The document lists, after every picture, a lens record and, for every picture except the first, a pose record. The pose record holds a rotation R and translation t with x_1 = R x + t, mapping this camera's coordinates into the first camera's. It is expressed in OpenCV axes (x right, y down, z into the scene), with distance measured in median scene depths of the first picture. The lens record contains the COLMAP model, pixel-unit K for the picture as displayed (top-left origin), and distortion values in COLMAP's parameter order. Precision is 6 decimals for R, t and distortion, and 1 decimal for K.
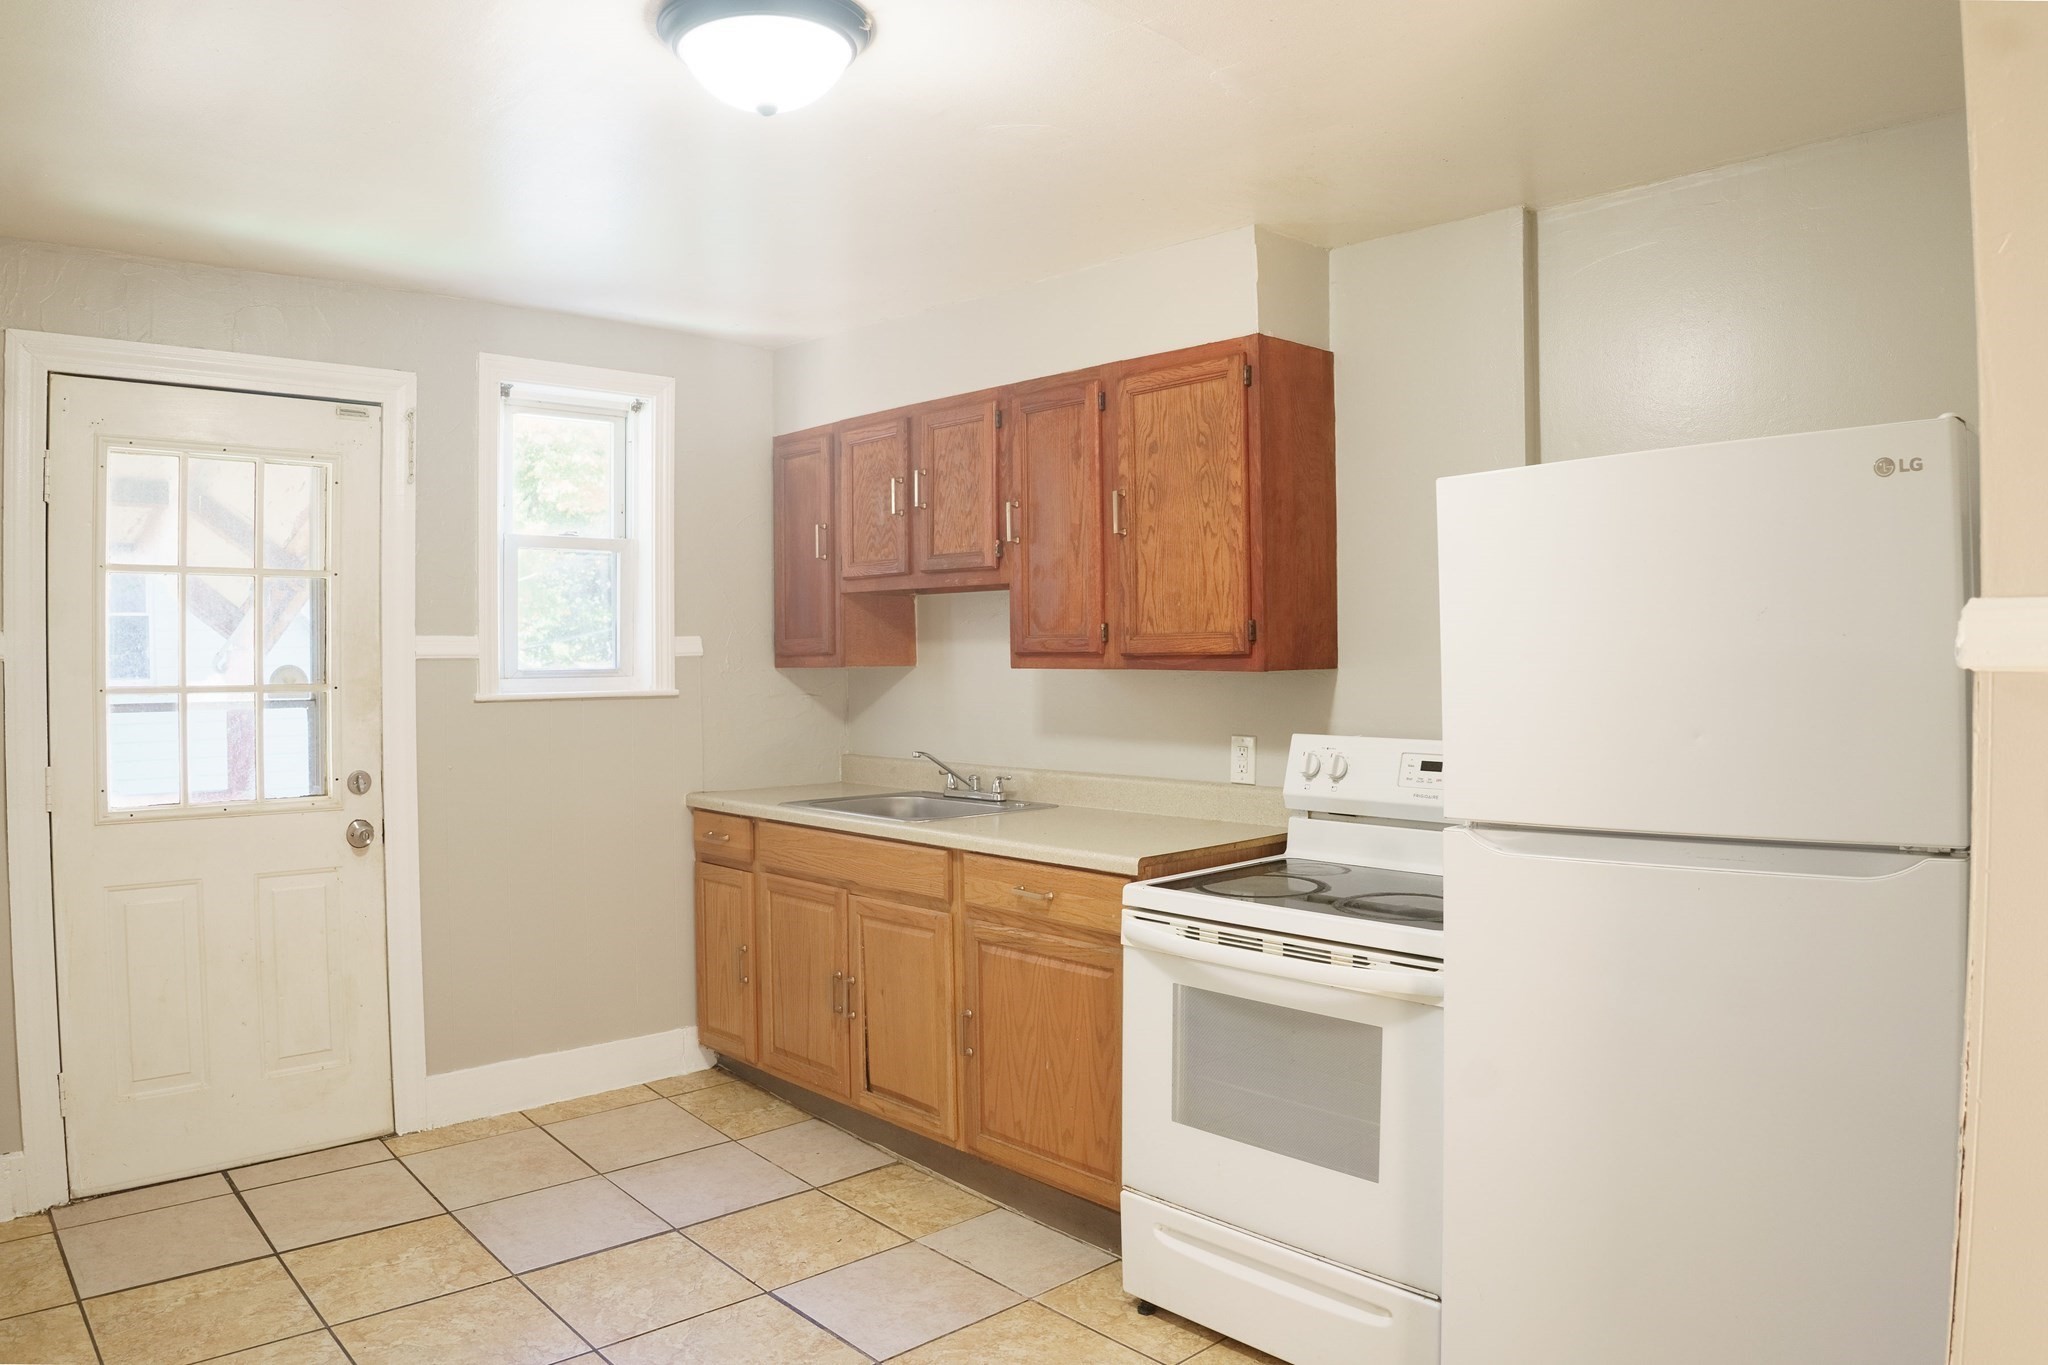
lens RADIAL K [[1350.2, 0, 1015.5], [0, 1350.2, 678.2], [0, 0, 1]] dist [-0.140712, 0.038115]
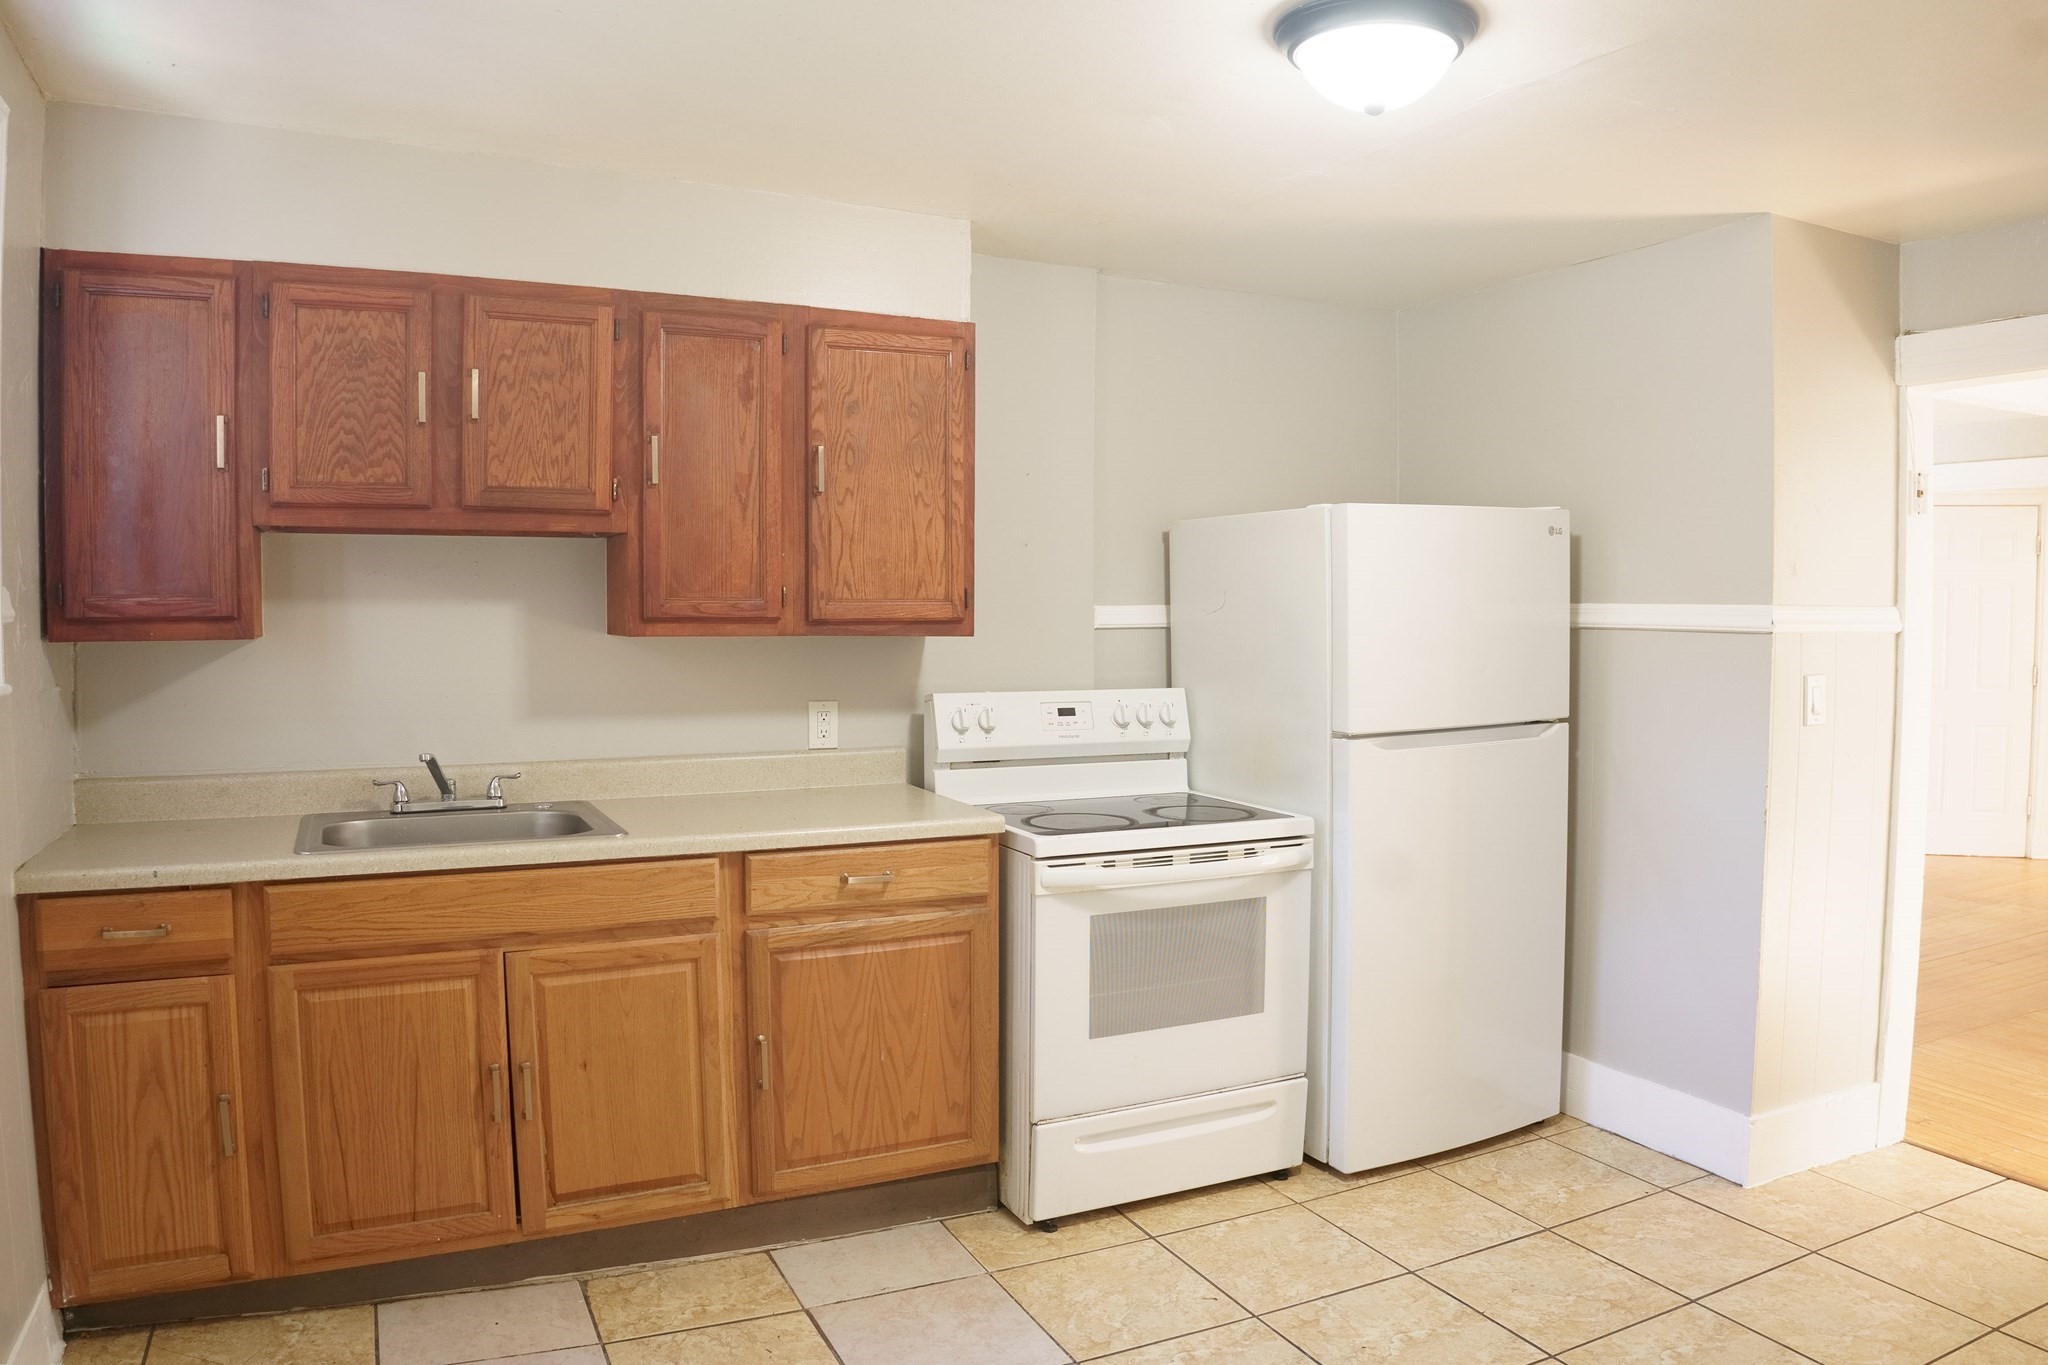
lens RADIAL K [[1350.2, 0, 1015.5], [0, 1350.2, 678.2], [0, 0, 1]] dist [-0.140712, 0.038115]
pose [[0.308731, -0.038420, 0.950373, -0.793689], [0.011502, 0.999262, 0.036660, -0.009992], [-0.951080, -0.000387, 0.308945, 0.590022]]
